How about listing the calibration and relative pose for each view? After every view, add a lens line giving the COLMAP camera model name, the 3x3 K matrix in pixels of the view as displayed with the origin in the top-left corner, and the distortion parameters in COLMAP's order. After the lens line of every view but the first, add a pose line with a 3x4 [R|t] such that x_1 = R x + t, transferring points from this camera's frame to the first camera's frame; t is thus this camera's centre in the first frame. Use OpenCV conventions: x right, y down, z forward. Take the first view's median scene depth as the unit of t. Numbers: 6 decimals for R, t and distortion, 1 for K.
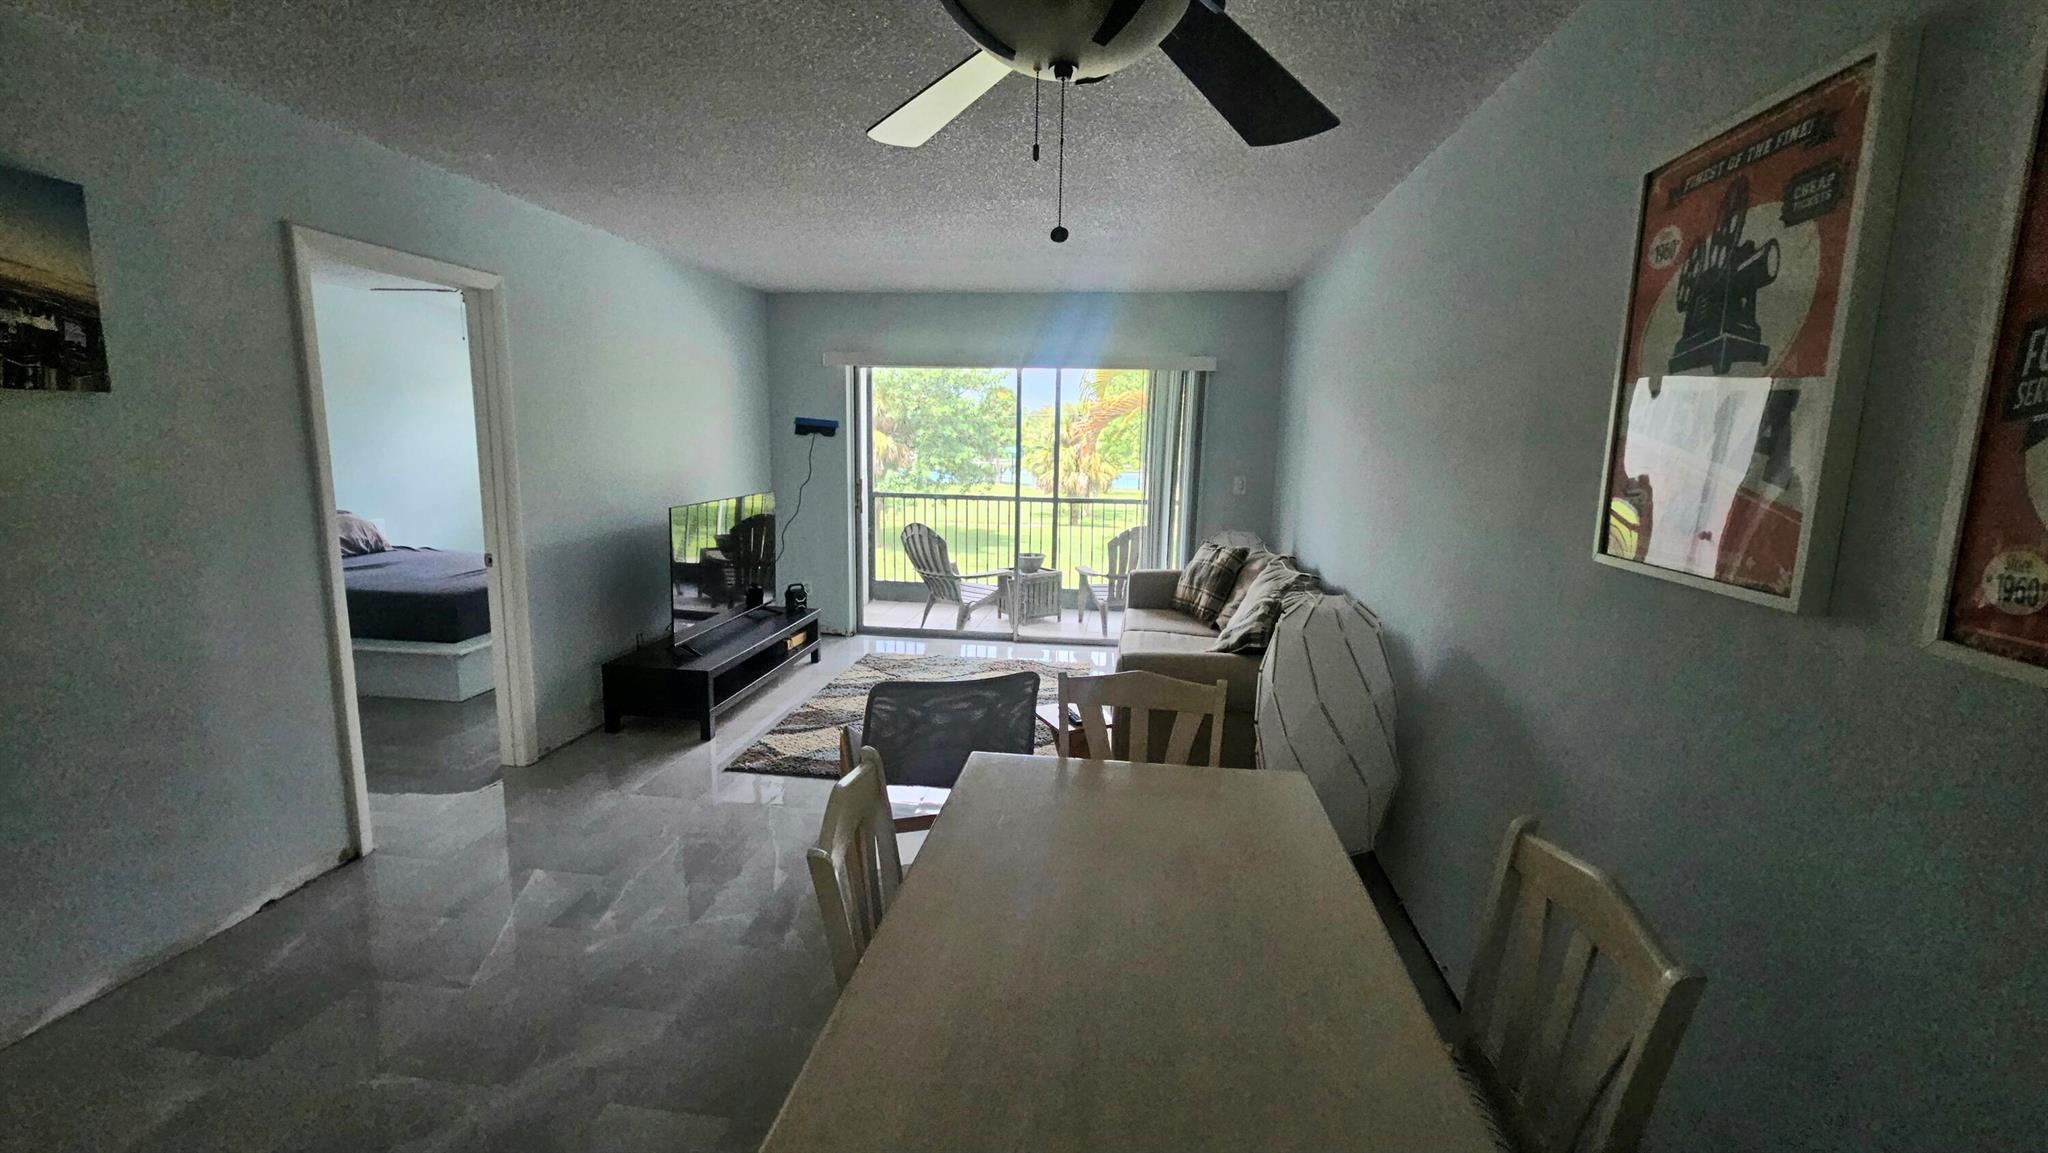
lens RADIAL K [[844.0, 0, 1024.0], [0, 844.0, 576.5], [0, 0, 1]] dist [-0.000427, -0.000060]
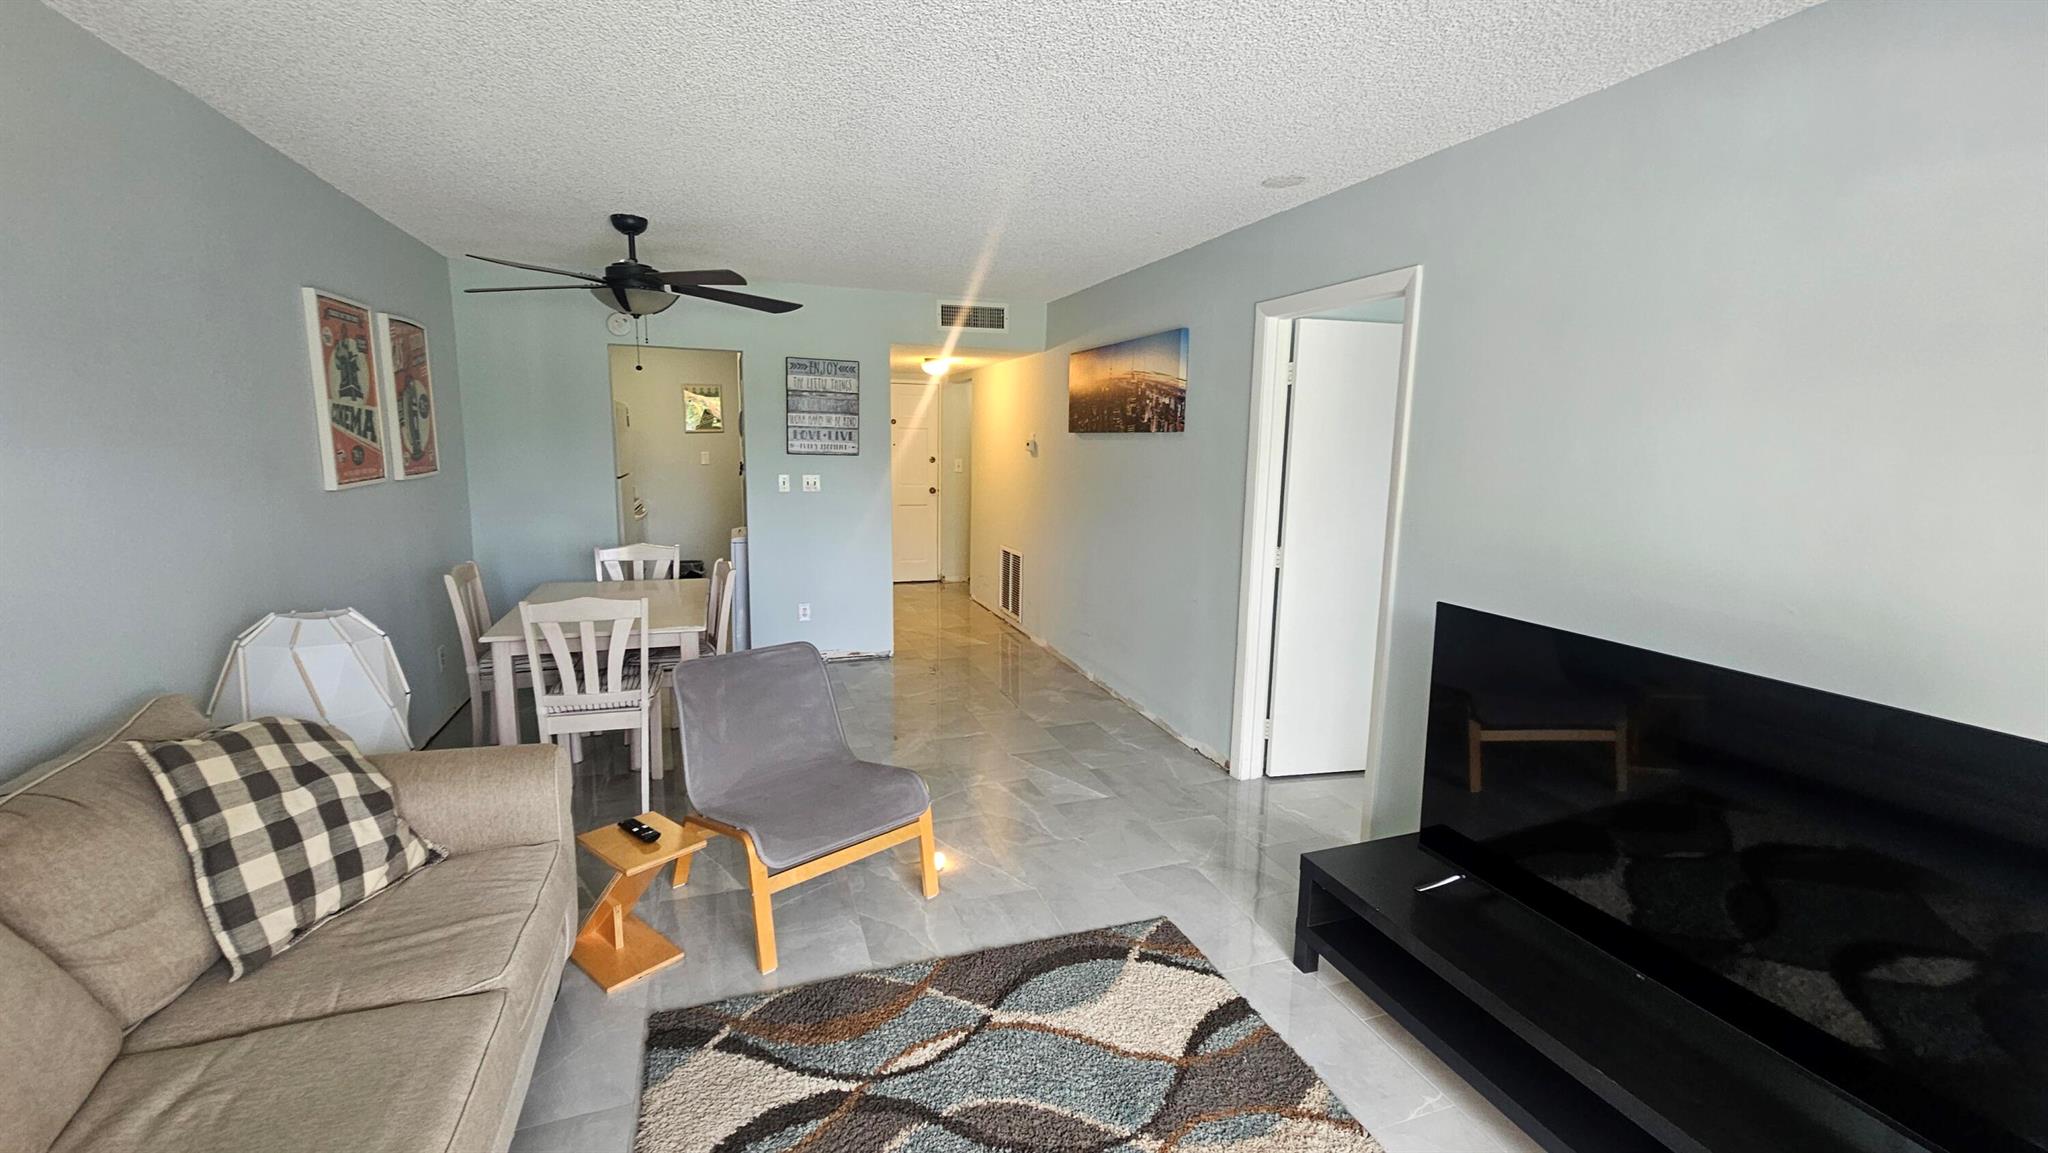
lens RADIAL K [[844.0, 0, 1024.0], [0, 844.0, 576.5], [0, 0, 1]] dist [-0.000427, -0.000060]
pose [[-0.894031, 0.037991, -0.446392, 0.089692], [-0.105034, 0.950852, 0.291286, -0.351214], [0.435519, 0.307305, -0.846101, 2.109461]]
